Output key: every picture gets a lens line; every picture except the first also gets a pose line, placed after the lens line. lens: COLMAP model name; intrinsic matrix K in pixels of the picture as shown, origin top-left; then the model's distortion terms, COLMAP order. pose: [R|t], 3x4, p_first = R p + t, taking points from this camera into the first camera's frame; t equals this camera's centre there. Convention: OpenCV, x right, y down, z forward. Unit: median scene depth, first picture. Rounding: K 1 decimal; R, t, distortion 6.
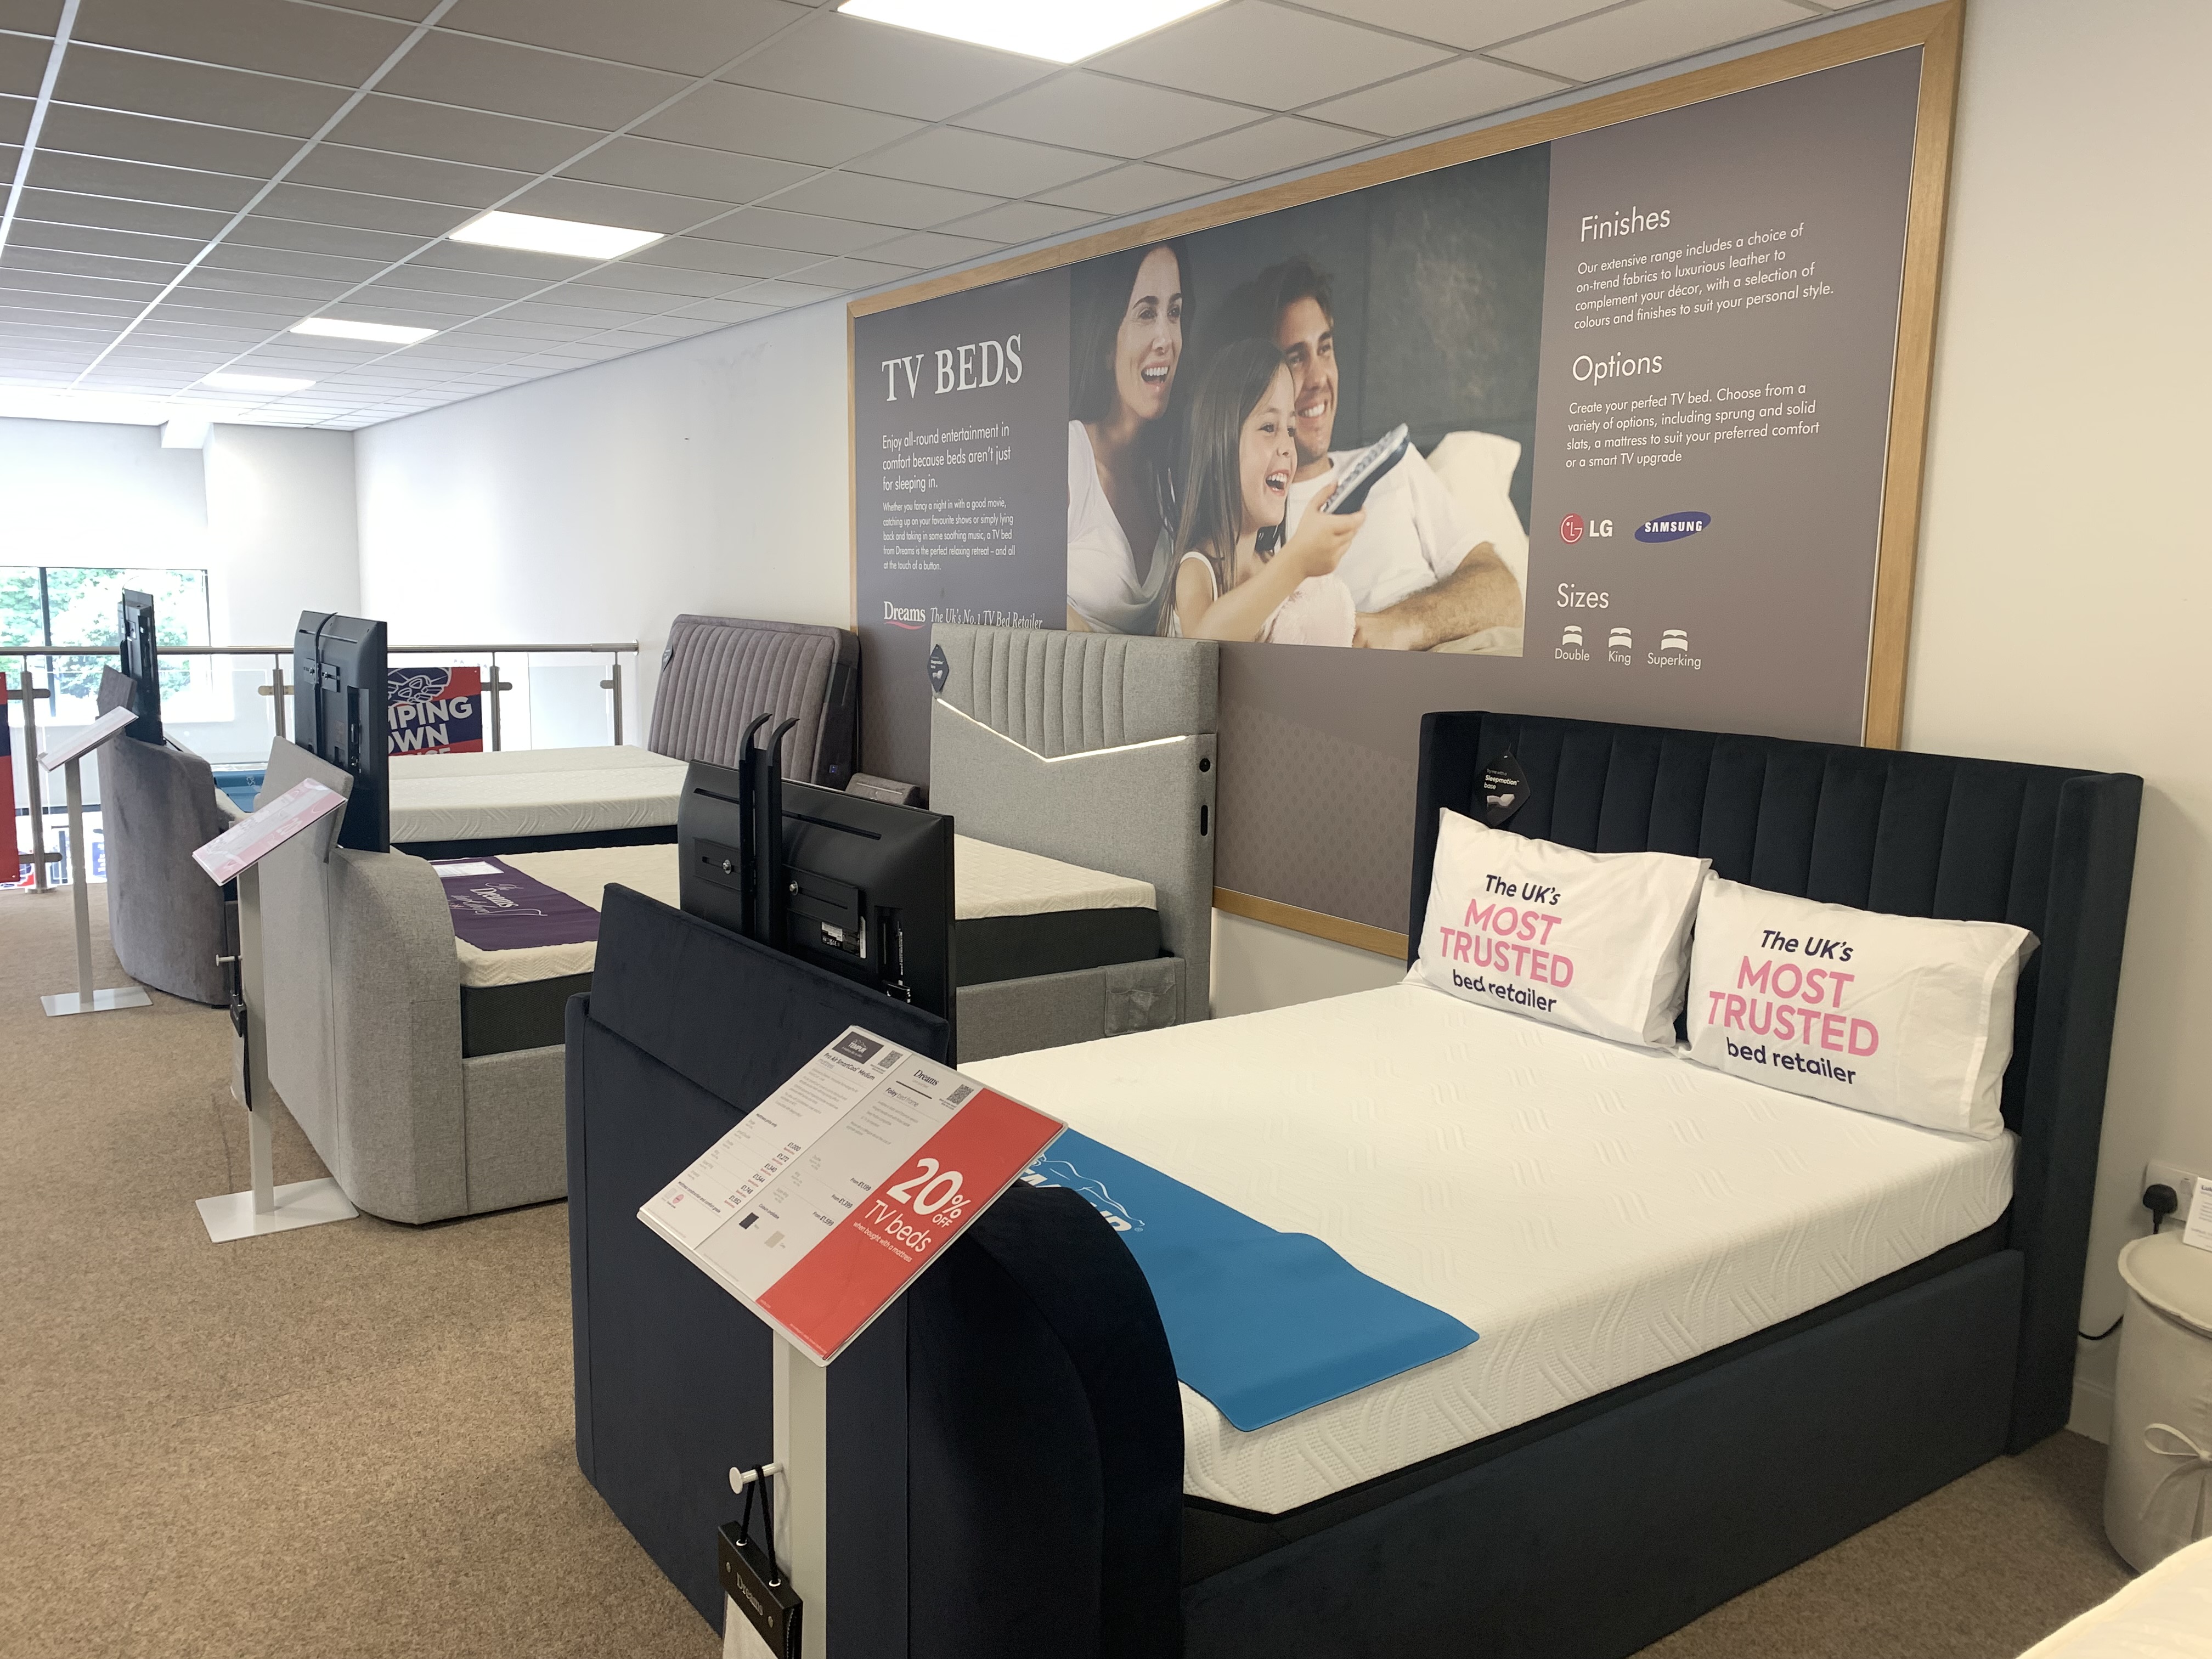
lens RADIAL K [[1685.4, 0, 1077.4], [0, 1685.4, 829.3], [0, 0, 1]] dist [0.178195, -0.472095]
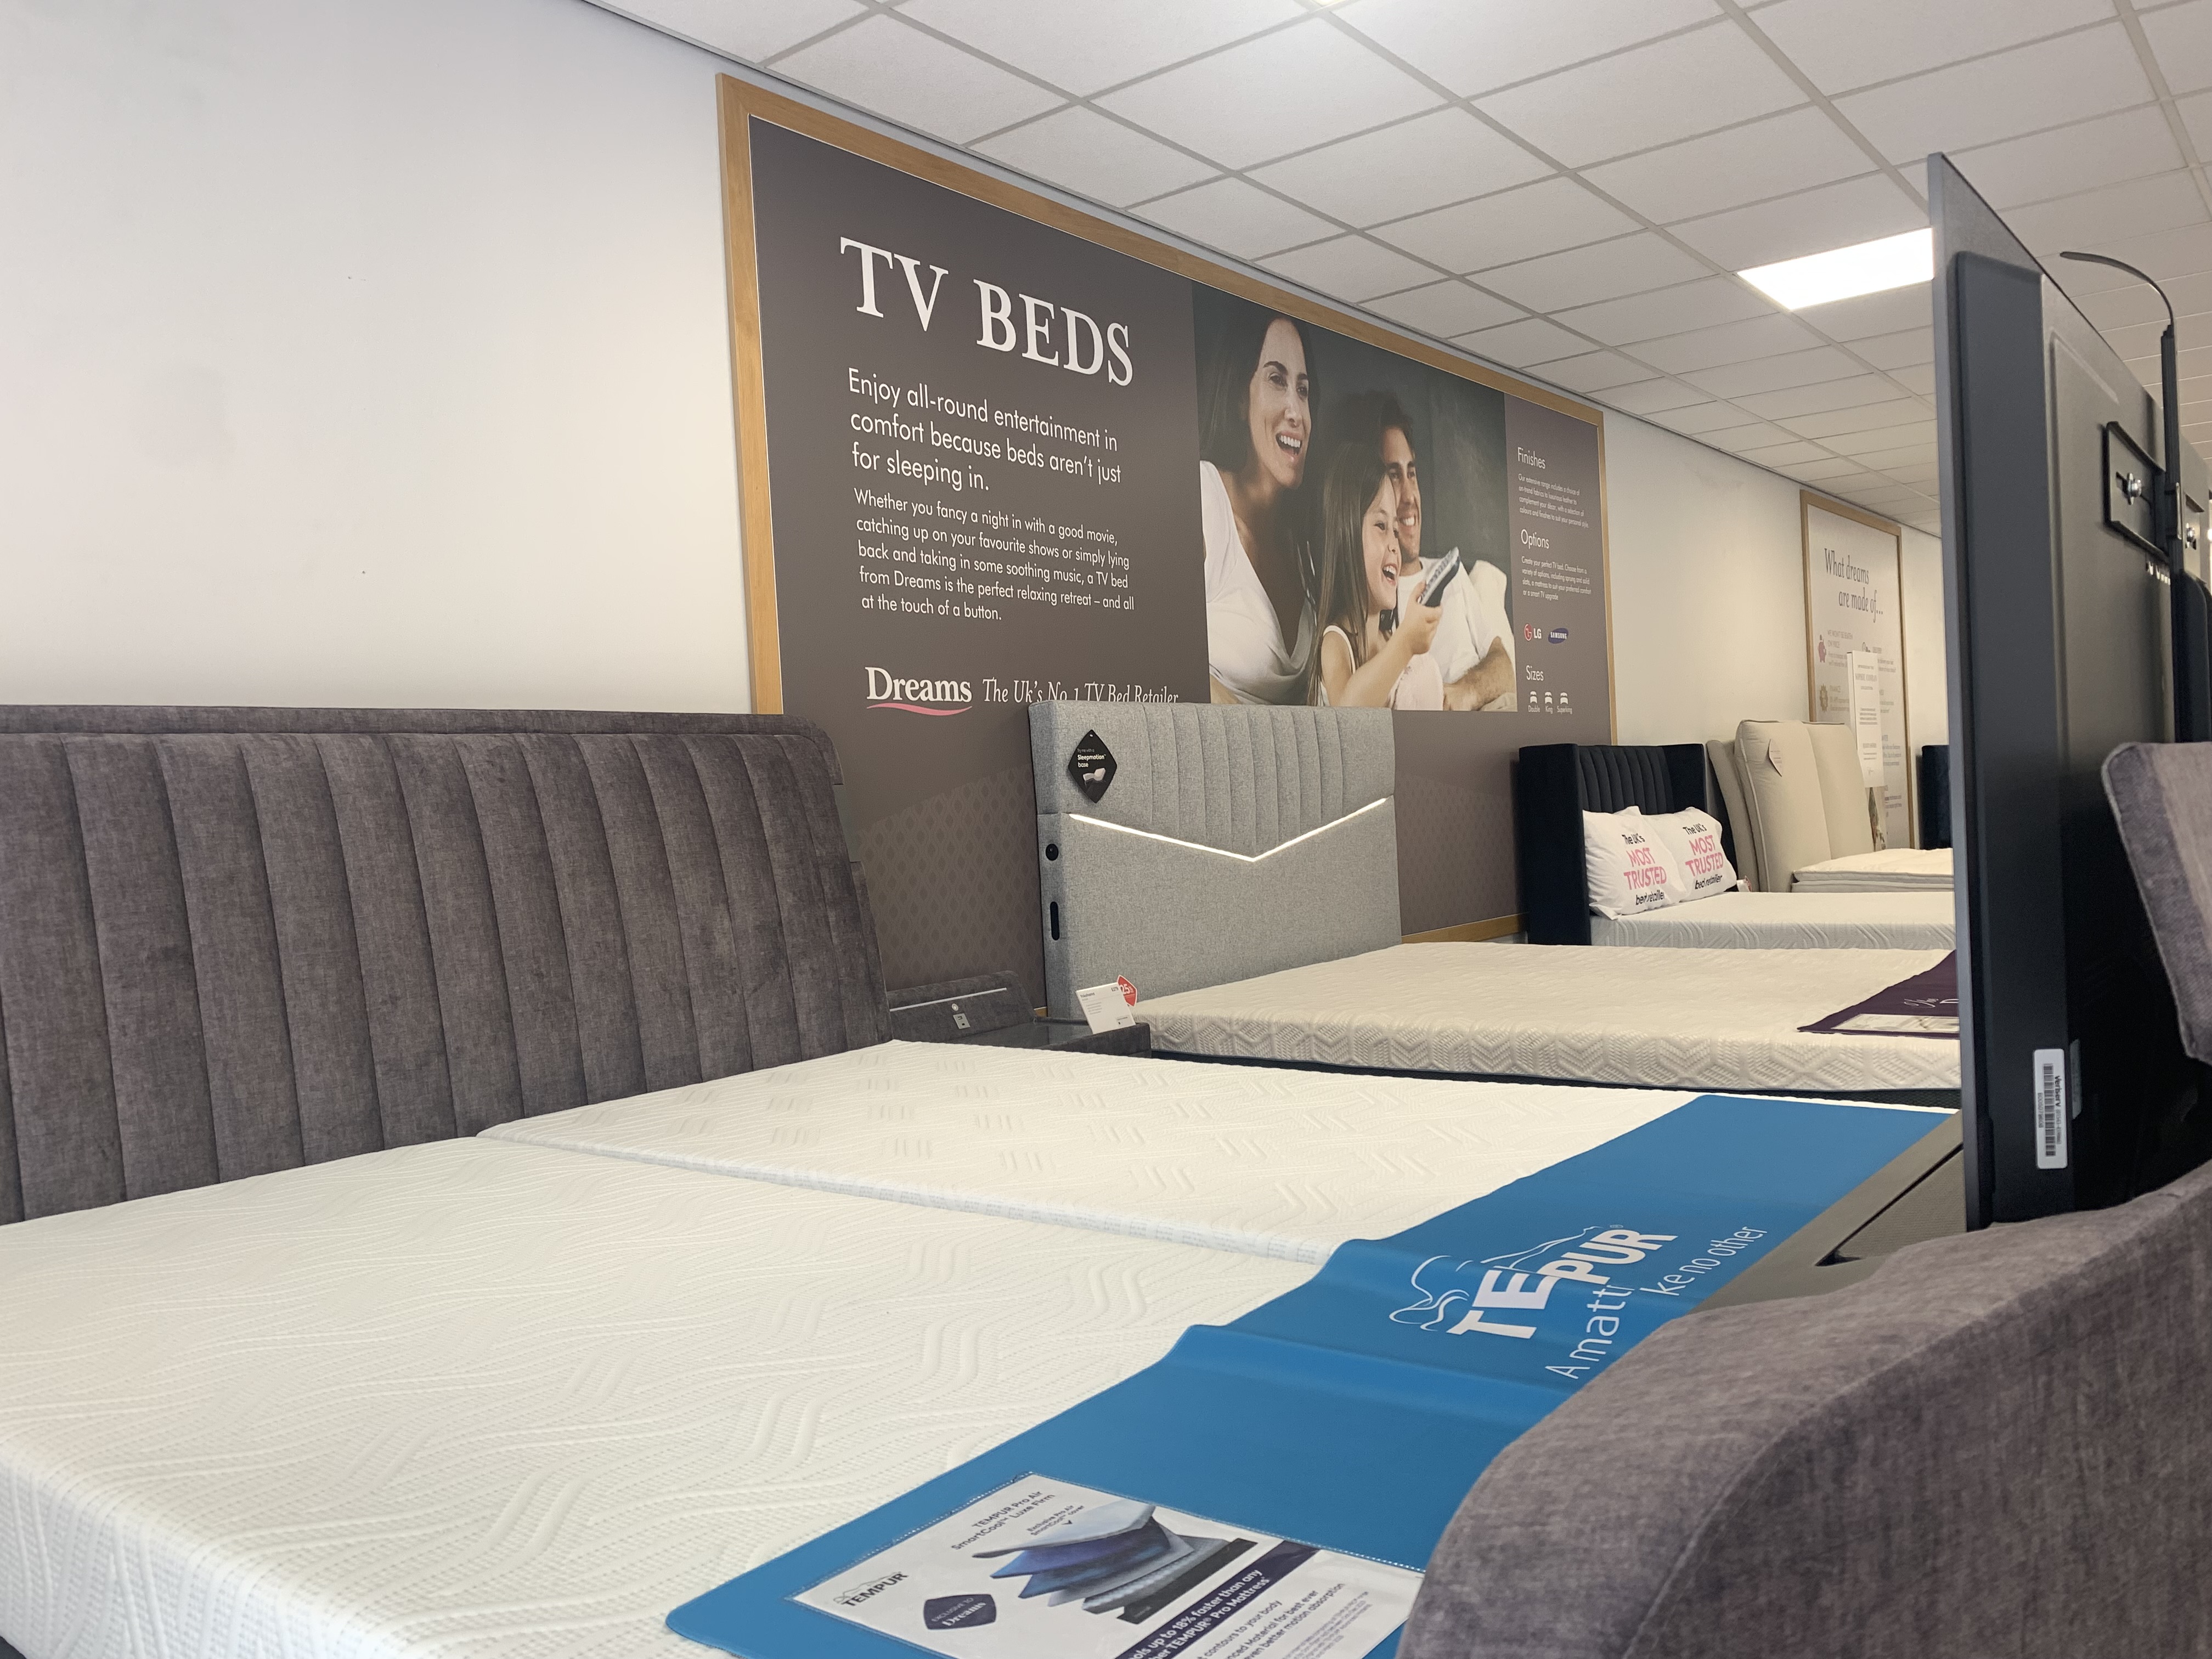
lens RADIAL K [[1685.4, 0, 1077.4], [0, 1685.4, 829.3], [0, 0, 1]] dist [0.178195, -0.472095]
pose [[-0.302790, -0.014907, 0.952941, -0.938497], [0.185844, 0.979760, 0.074377, -0.159839], [-0.934762, 0.199619, -0.293891, 1.590057]]
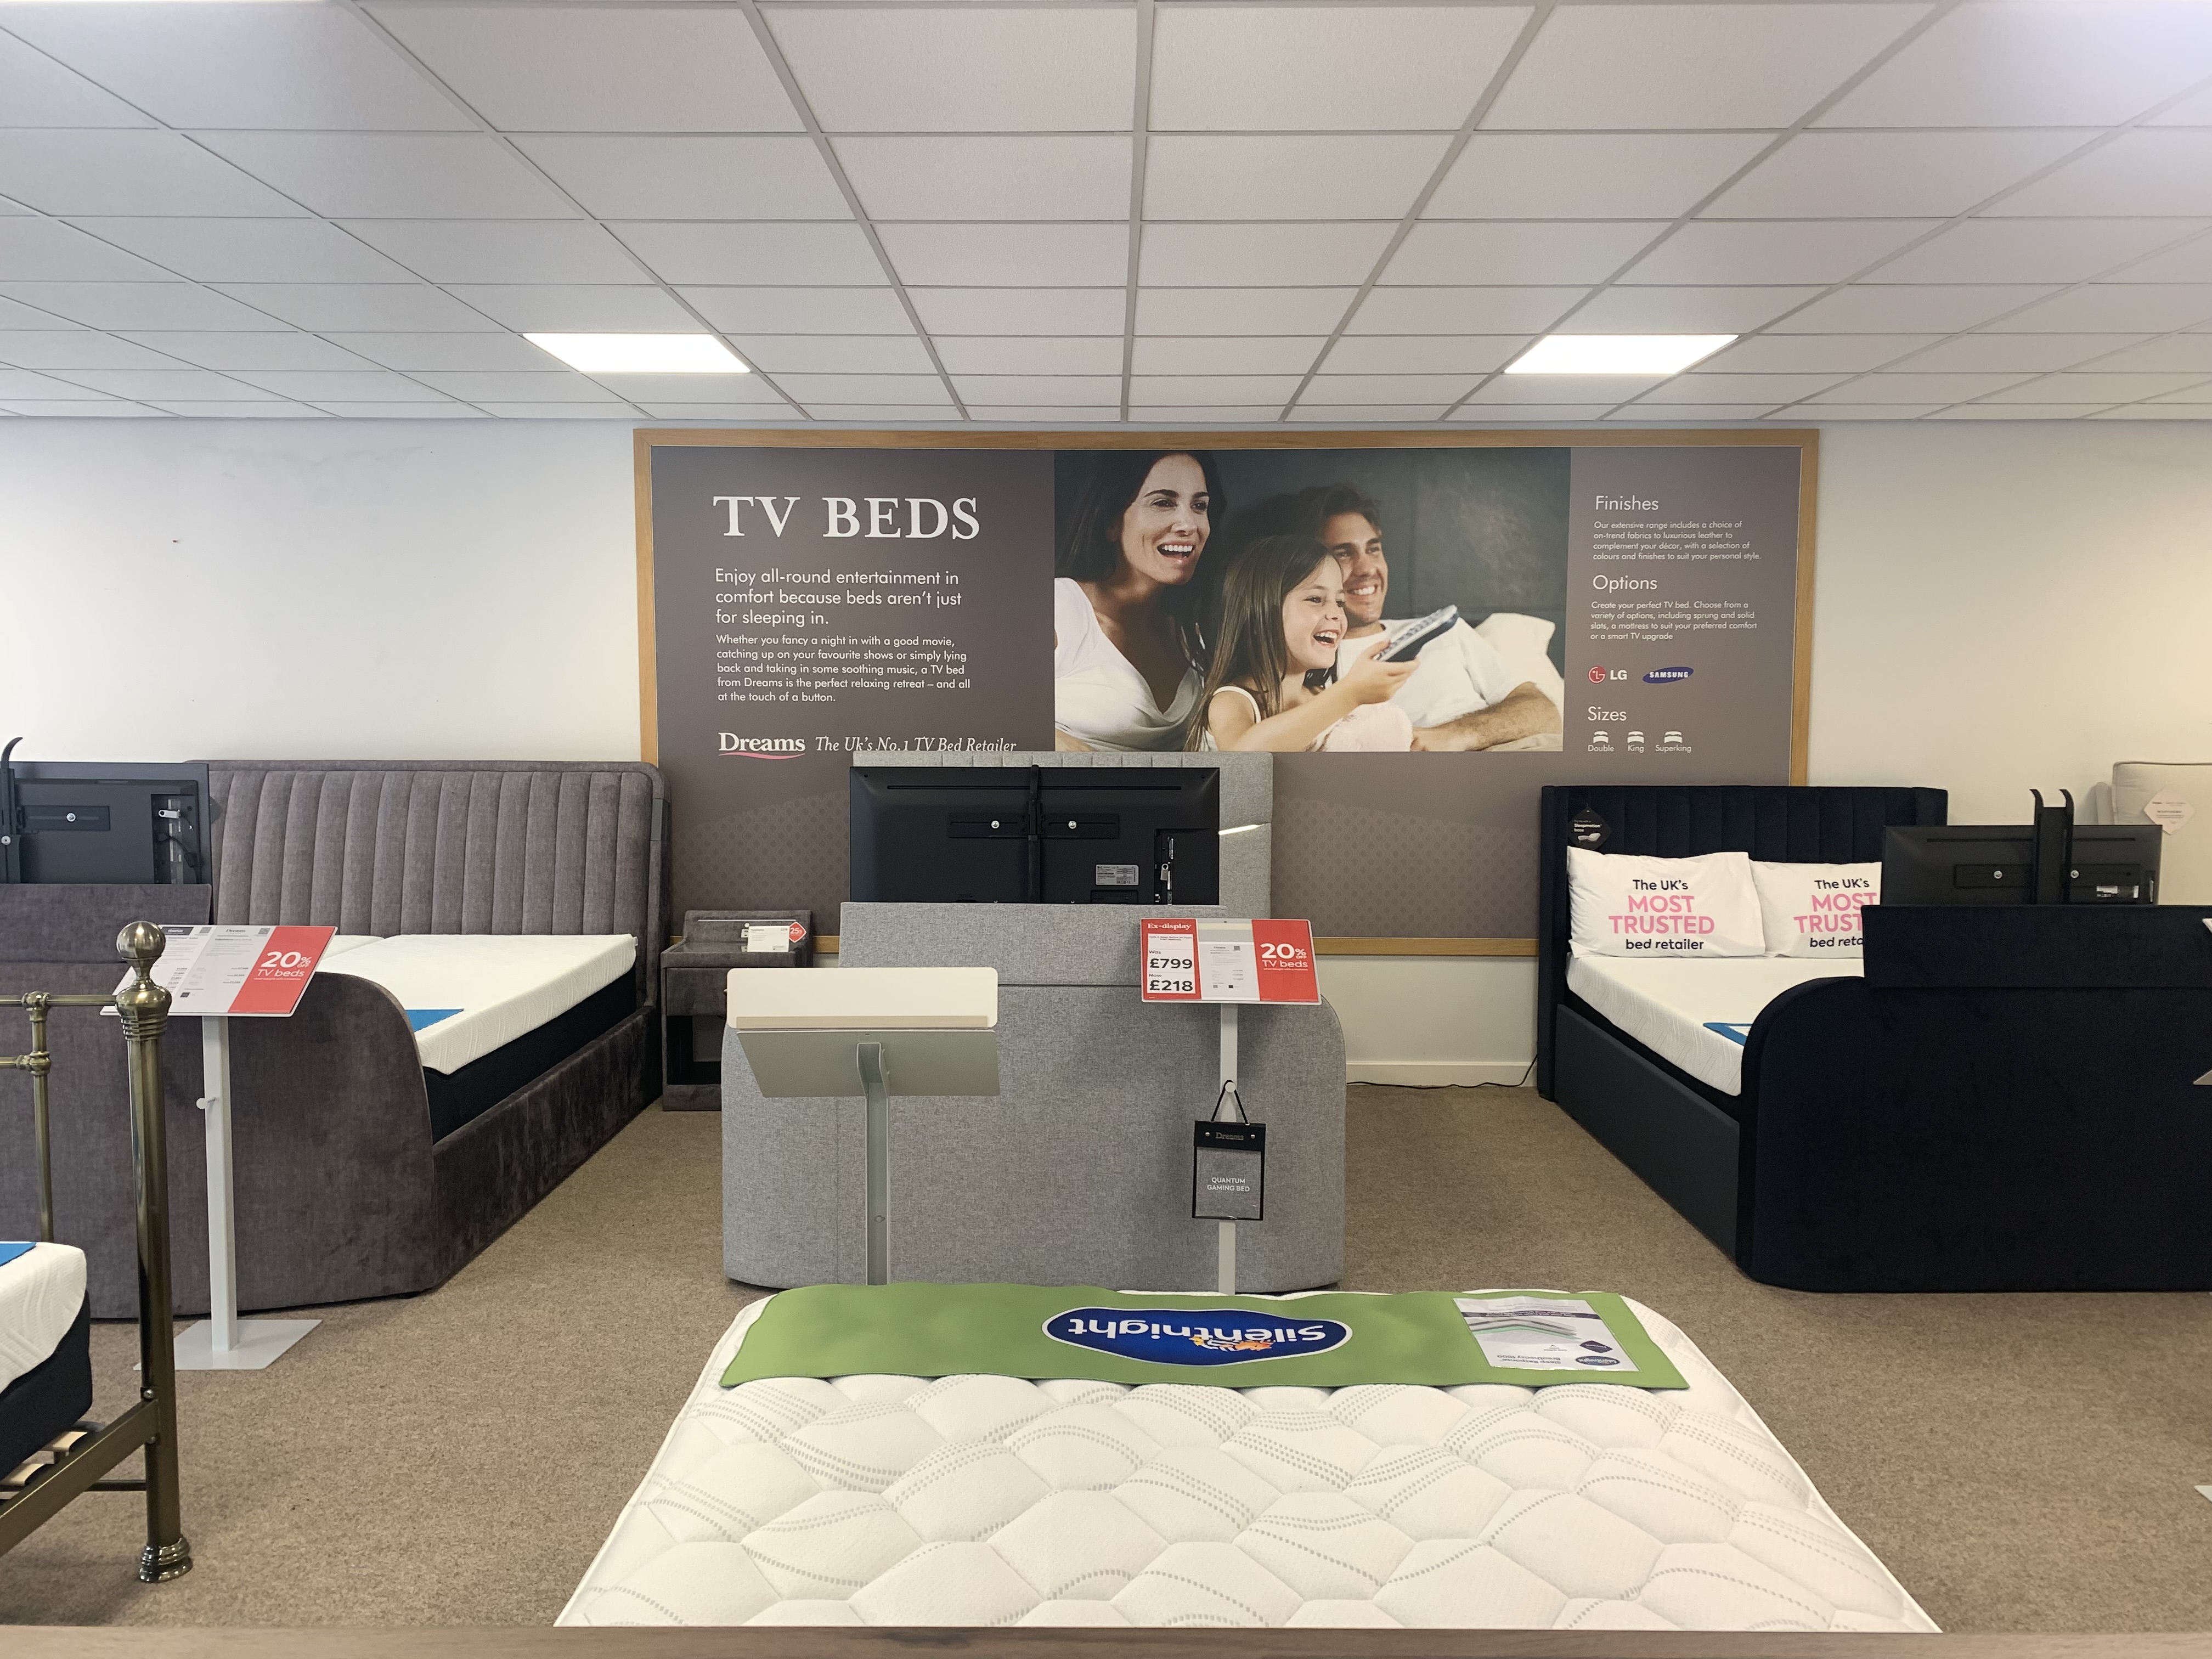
lens RADIAL K [[1685.4, 0, 1077.4], [0, 1685.4, 829.3], [0, 0, 1]] dist [0.178195, -0.472095]
pose [[0.569282, -0.083431, 0.817898, -1.165757], [0.128314, 0.991663, 0.011846, -0.091188], [-0.812068, 0.098204, 0.575241, 0.380345]]
